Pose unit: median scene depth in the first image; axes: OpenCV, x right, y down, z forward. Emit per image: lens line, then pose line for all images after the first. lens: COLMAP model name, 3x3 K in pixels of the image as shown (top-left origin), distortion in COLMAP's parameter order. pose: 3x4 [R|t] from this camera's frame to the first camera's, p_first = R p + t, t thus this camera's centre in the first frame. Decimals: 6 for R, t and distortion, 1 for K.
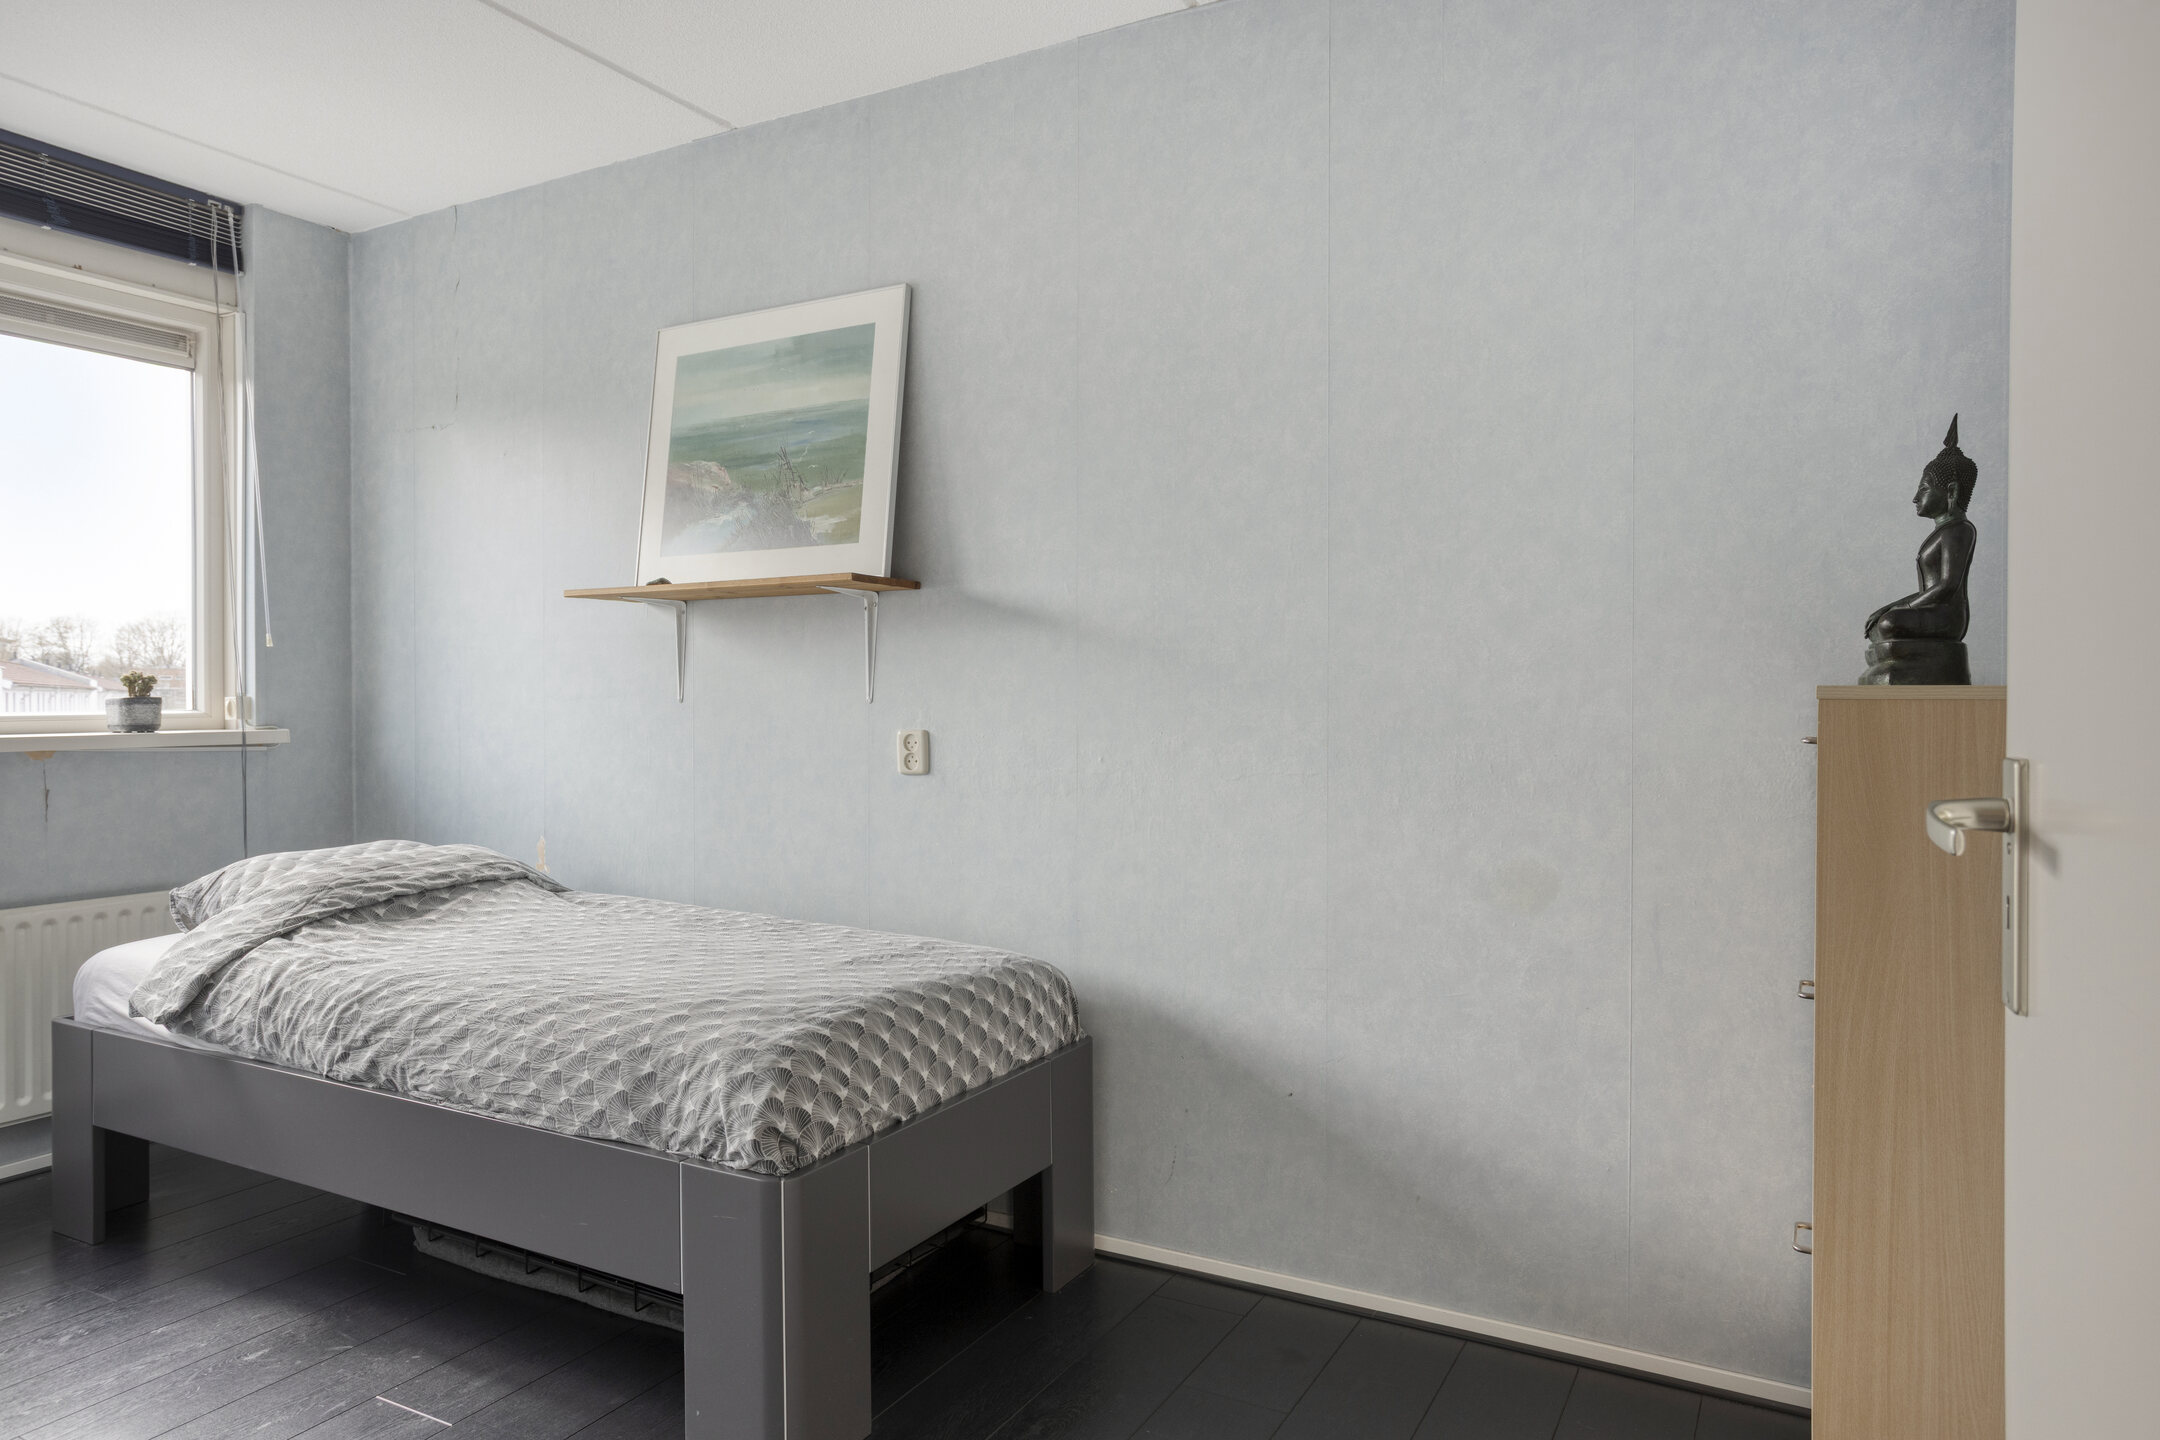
lens RADIAL K [[1382.7, 0, 1078.2], [0, 1382.7, 704.2], [0, 0, 1]] dist [-0.025543, 0.031514]
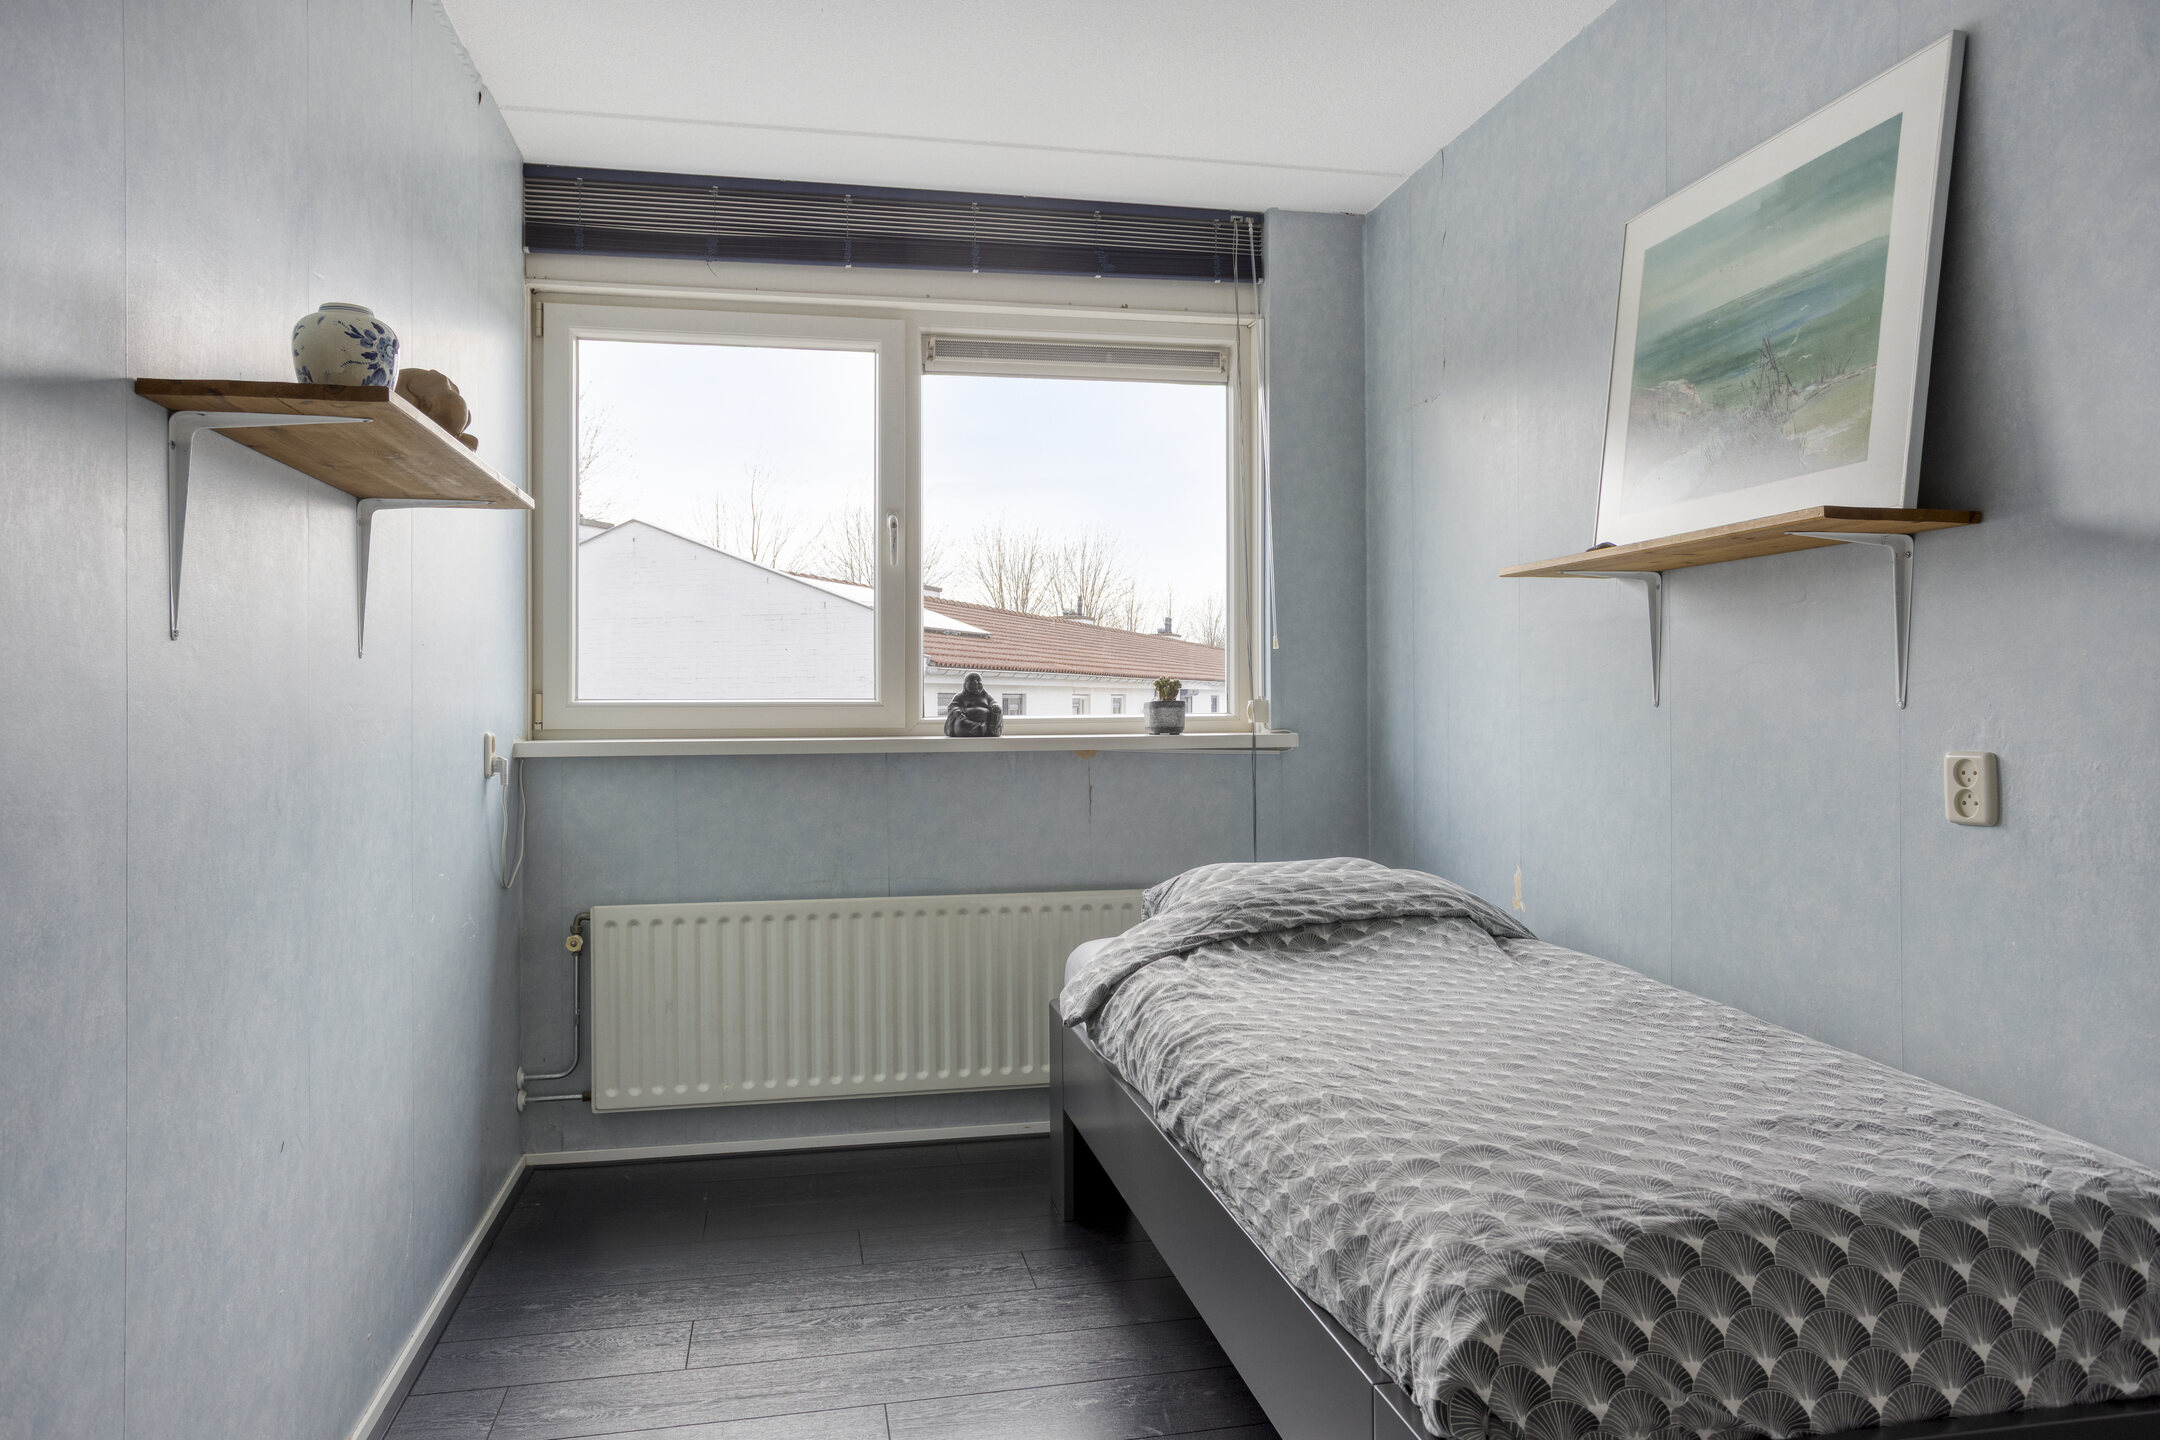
lens RADIAL K [[1382.7, 0, 1076.2], [0, 1382.7, 689.5], [0, 0, 1]] dist [-0.025543, 0.031514]
pose [[0.641344, -0.008205, -0.767210, 0.095541], [0.000410, 0.999946, -0.010351, -0.003175], [0.767253, 0.006324, 0.641313, 0.302709]]
